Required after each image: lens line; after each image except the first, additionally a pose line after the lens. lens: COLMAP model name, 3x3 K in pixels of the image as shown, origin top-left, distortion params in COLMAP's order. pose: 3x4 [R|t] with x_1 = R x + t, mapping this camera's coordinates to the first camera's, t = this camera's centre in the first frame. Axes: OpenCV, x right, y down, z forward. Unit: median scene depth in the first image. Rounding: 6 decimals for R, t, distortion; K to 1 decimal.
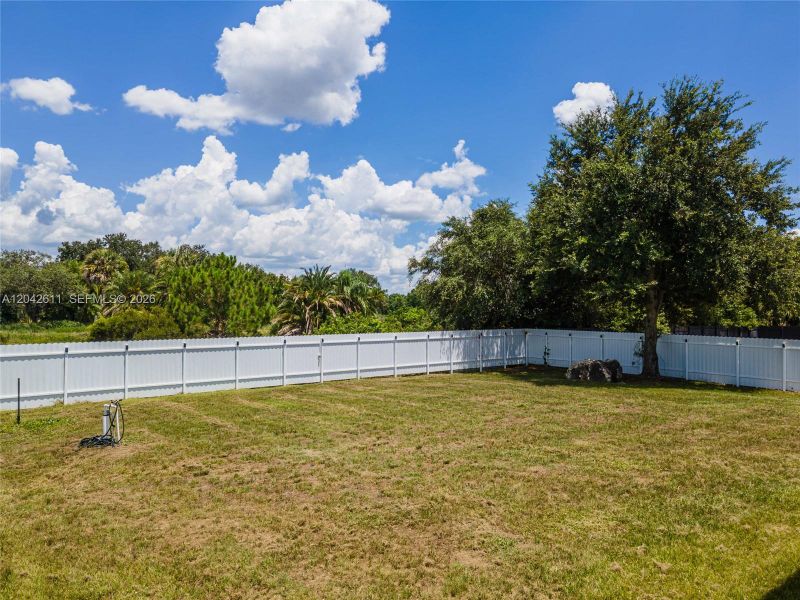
lens RADIAL K [[592.5, 0, 394.0], [0, 592.5, 315.7], [0, 0, 1]] dist [0.031290, 0.044358]
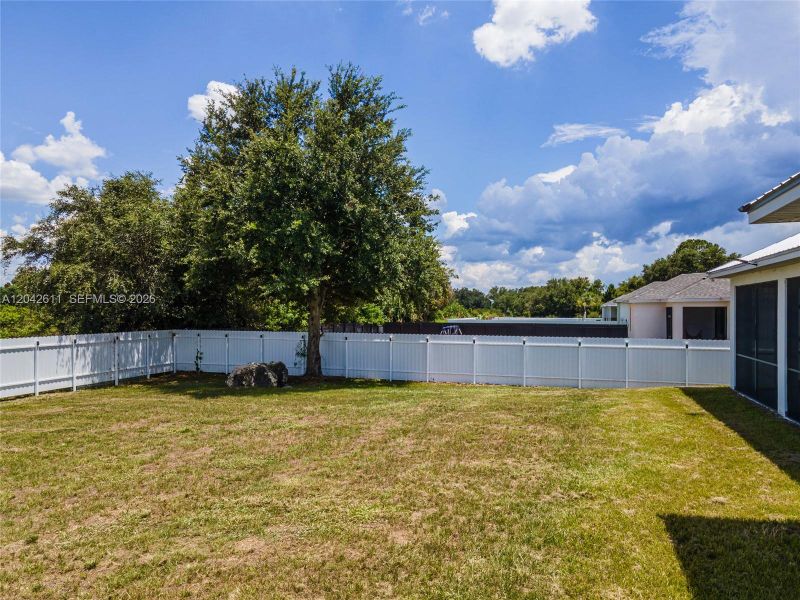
lens RADIAL K [[592.5, 0, 394.0], [0, 592.5, 315.7], [0, 0, 1]] dist [0.031290, 0.044358]
pose [[0.824321, -0.007824, 0.566069, -0.000208], [0.007320, 0.999968, 0.003163, 0.001454], [-0.566076, 0.001536, 0.824352, 0.143266]]
